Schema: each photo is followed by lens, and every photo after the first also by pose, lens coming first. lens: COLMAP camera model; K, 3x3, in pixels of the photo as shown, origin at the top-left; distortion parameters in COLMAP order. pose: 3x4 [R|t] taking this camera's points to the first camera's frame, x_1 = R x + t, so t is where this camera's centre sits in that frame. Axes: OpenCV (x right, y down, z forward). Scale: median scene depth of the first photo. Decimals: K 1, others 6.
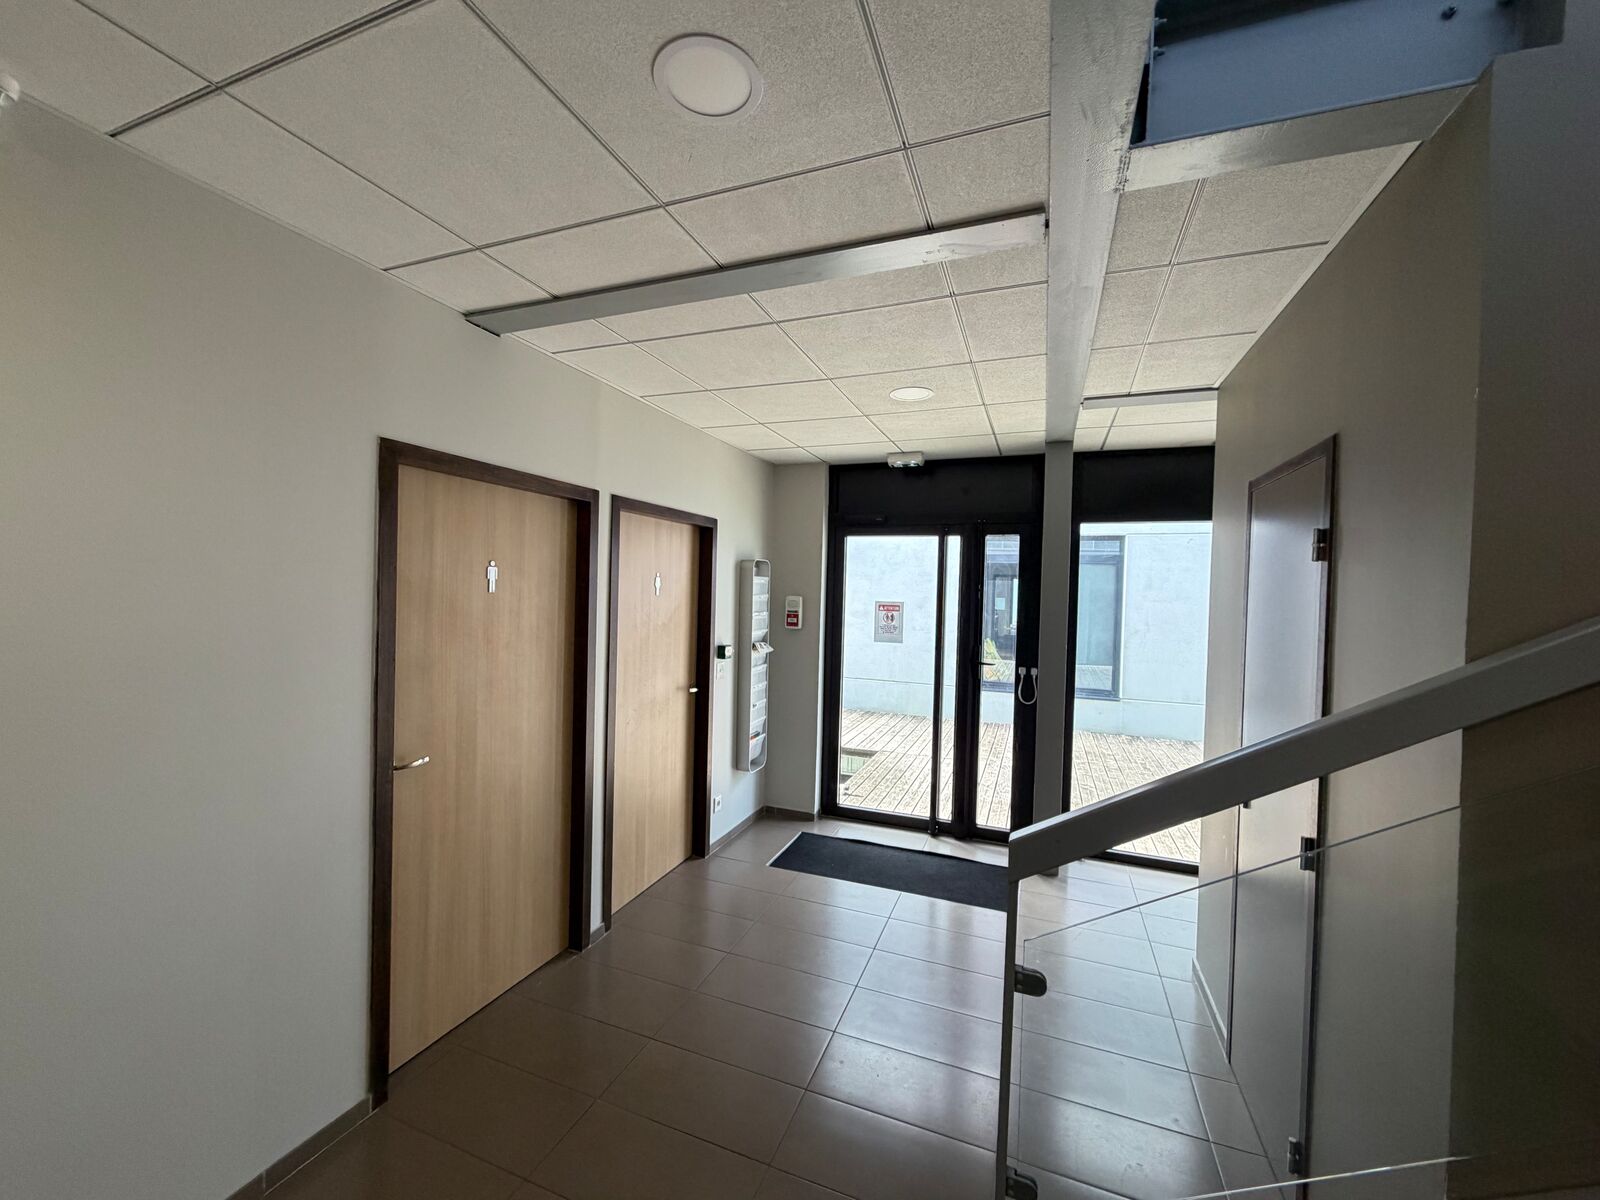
lens RADIAL K [[640.8, 0, 797.2], [0, 640.8, 598.7], [0, 0, 1]] dist [0.002926, -0.000029]
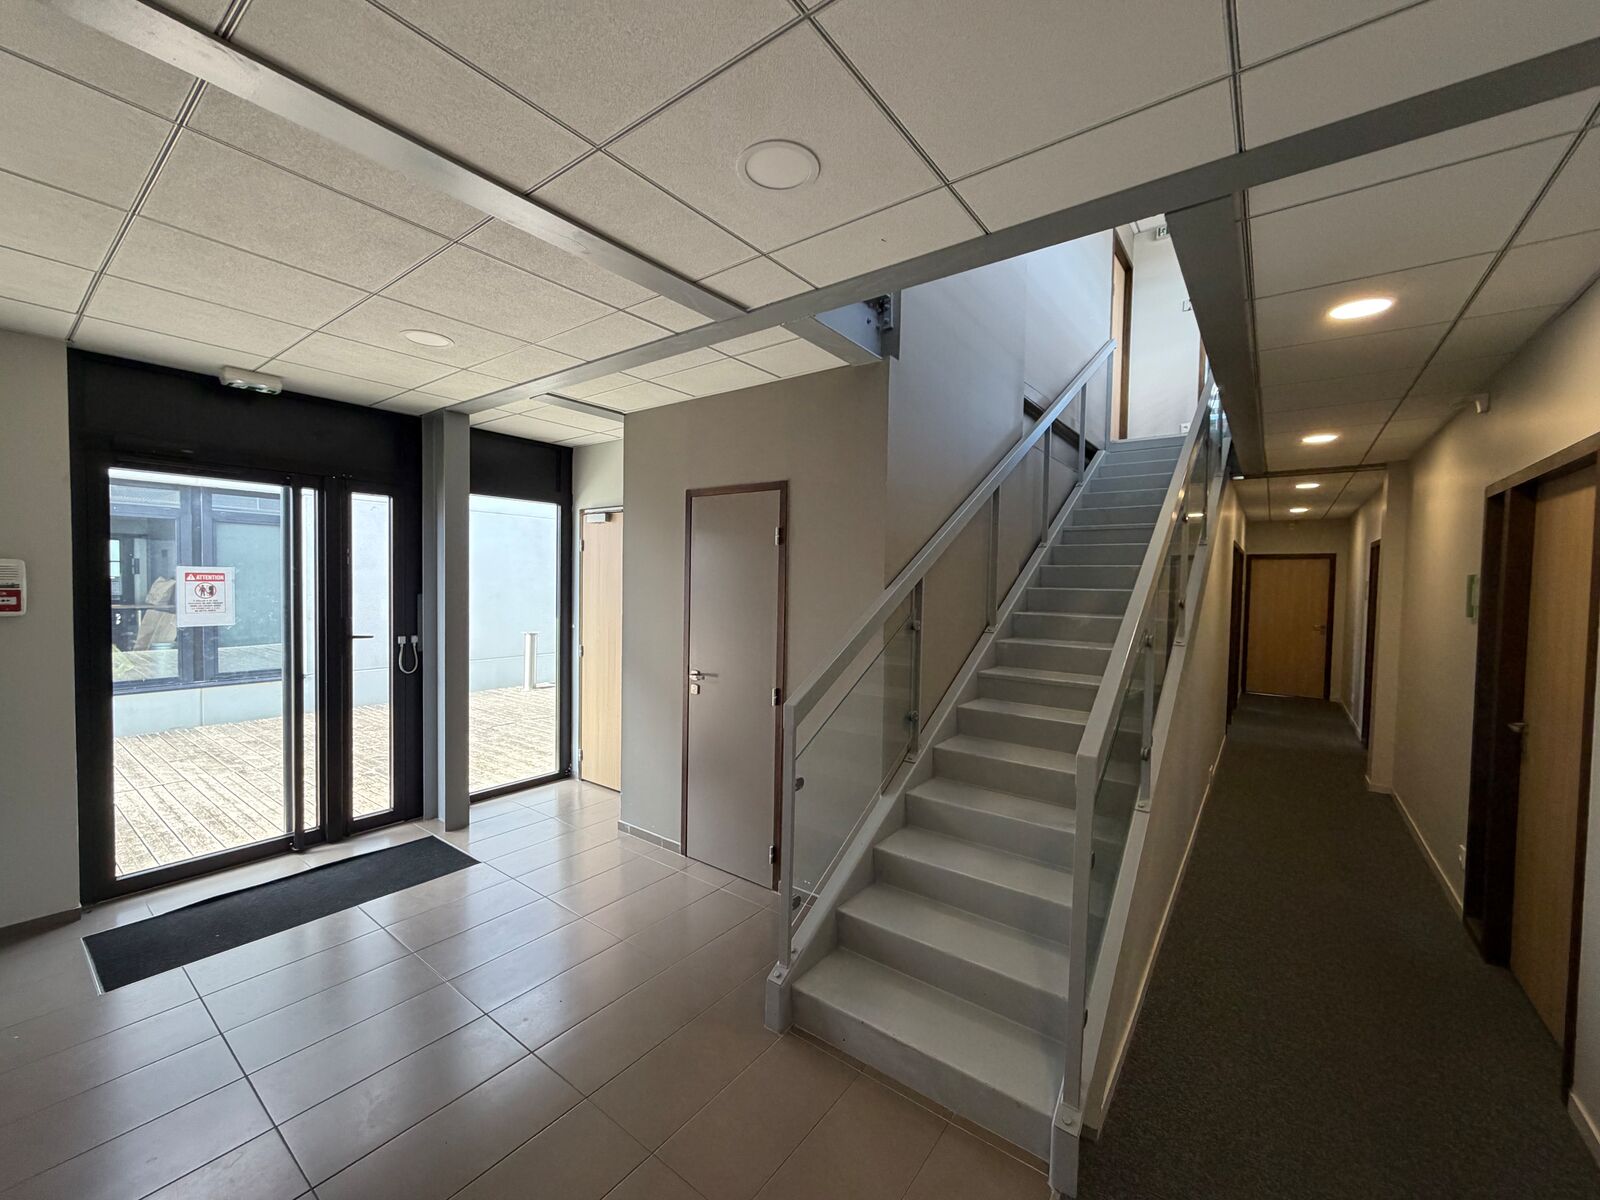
lens RADIAL K [[640.8, 0, 796.6], [0, 640.8, 602.6], [0, 0, 1]] dist [0.002926, -0.000029]
pose [[0.273775, -0.053900, 0.960282, -0.393261], [-0.002102, 0.998393, 0.056639, 0.000839], [-0.961792, -0.017525, 0.273221, 0.166030]]
